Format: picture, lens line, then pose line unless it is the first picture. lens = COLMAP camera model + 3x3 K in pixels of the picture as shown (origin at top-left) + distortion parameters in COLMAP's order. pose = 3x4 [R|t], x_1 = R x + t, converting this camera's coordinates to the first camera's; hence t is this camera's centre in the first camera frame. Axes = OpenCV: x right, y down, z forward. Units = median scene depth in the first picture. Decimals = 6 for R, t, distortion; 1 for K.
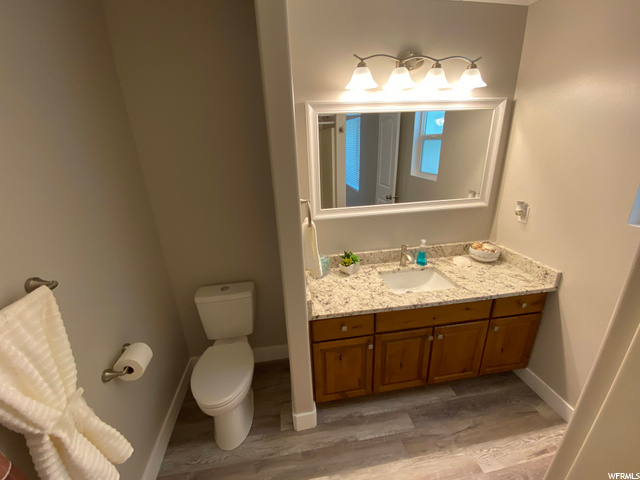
lens RADIAL K [[282.8, 0, 352.0], [0, 282.8, 243.8], [0, 0, 1]] dist [0.049131, -0.033620]
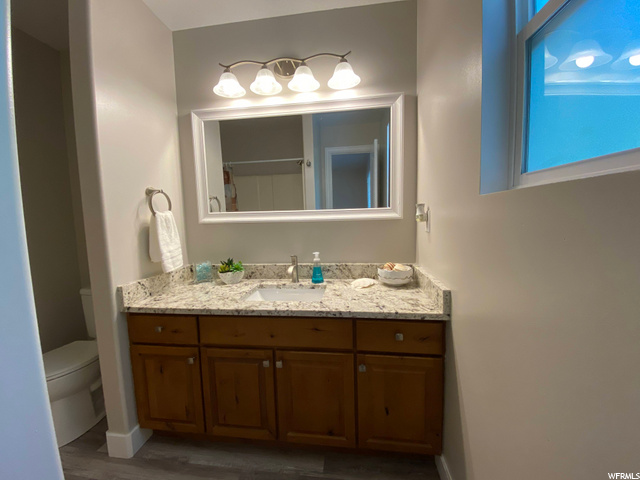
lens RADIAL K [[282.8, 0, 352.0], [0, 282.8, 243.8], [0, 0, 1]] dist [0.049131, -0.033620]
pose [[0.949832, 0.024309, -0.311816, 0.697989], [-0.102664, 0.965967, -0.237420, 0.172591], [0.295432, 0.257521, 0.920002, 0.271976]]
